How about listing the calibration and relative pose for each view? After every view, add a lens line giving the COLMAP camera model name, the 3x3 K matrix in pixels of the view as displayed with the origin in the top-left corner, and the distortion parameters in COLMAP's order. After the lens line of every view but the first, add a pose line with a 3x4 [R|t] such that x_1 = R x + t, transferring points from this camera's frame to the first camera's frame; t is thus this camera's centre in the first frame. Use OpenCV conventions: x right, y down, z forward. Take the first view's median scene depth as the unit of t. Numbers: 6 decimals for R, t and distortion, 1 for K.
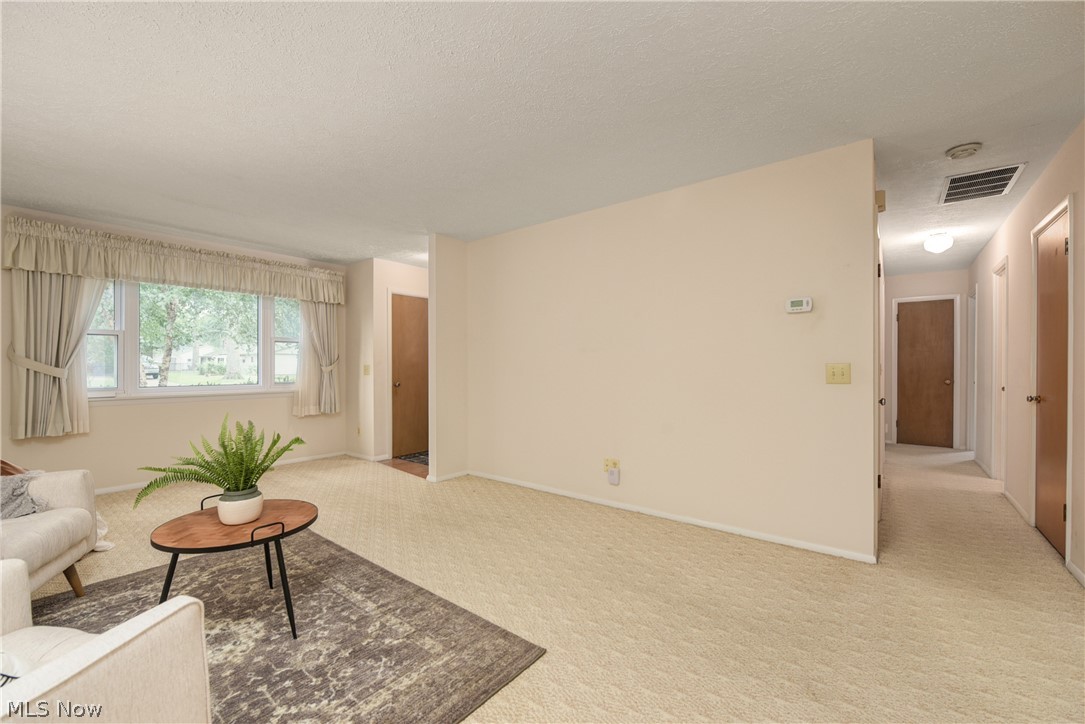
lens RADIAL K [[442.7, 0, 531.8], [0, 442.7, 365.6], [0, 0, 1]] dist [-0.001745, -0.000275]
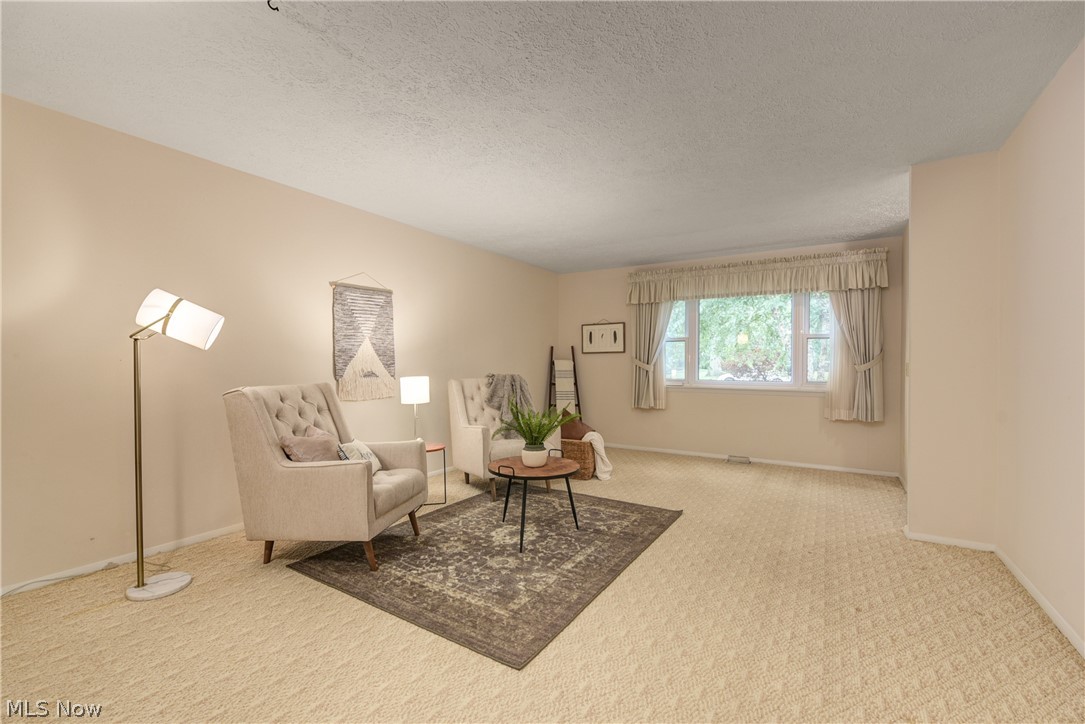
lens RADIAL K [[455.4, 0, 545.2], [0, 455.4, 368.0], [0, 0, 1]] dist [-0.003310, -0.000653]
pose [[0.133942, 0.011719, -0.990920, 0.357290], [-0.002927, 0.999930, 0.011430, 0.000028], [0.990985, 0.001369, 0.133967, 0.336999]]
